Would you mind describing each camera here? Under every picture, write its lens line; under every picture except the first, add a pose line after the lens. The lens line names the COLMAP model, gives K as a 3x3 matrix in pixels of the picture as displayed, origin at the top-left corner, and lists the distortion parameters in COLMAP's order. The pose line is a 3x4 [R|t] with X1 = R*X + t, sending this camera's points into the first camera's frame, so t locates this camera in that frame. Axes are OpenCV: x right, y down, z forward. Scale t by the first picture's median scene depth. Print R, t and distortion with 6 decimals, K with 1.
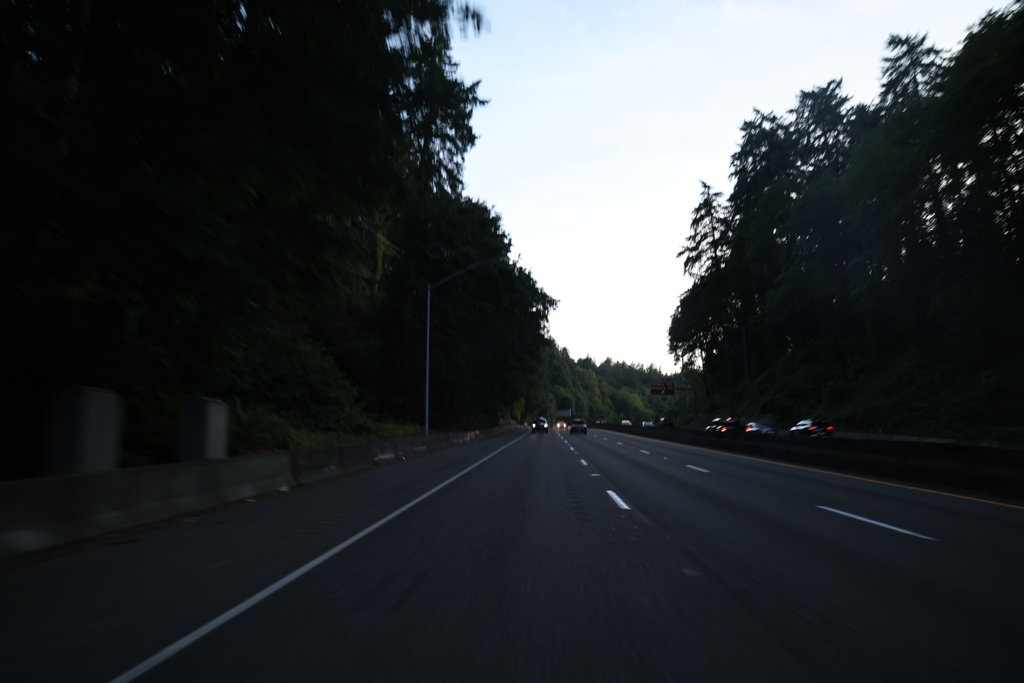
lens RADIAL K [[895.0, 0, 509.2], [0, 895.0, 334.1], [0, 0, 1]] dist [-0.079481, -0.009129]
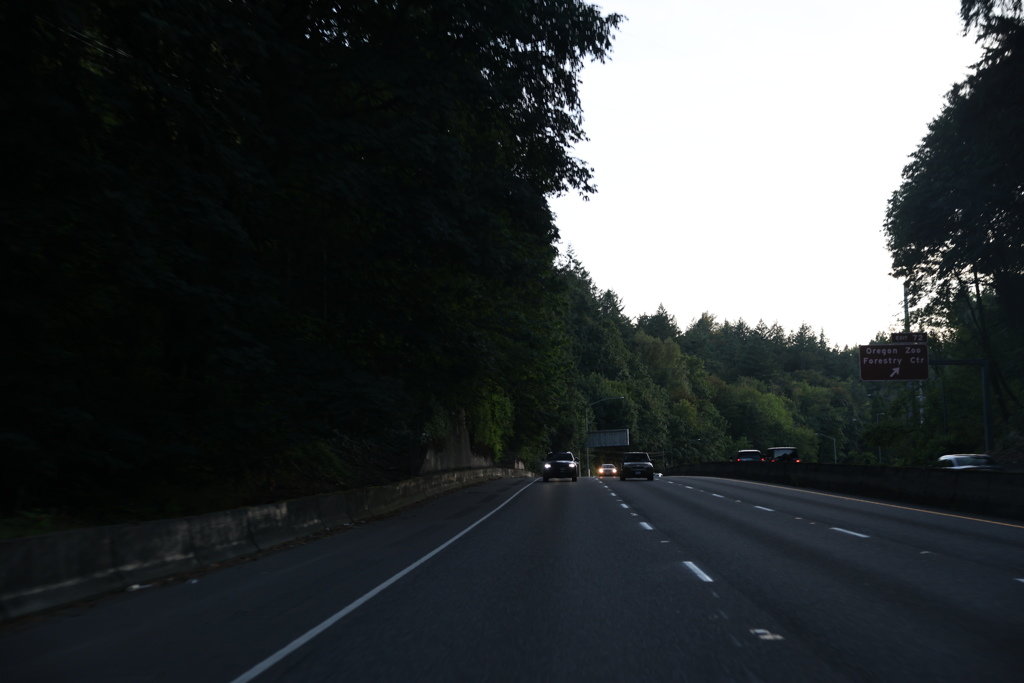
lens RADIAL K [[1474.4, 0, 509.0], [0, 1474.4, 344.2], [0, 0, 1]] dist [0.162789, 0.000000]
pose [[0.999810, -0.019336, 0.002483, 0.016208], [0.019285, 0.999629, 0.019258, 0.042119], [-0.002855, -0.019207, 0.999811, 0.429919]]
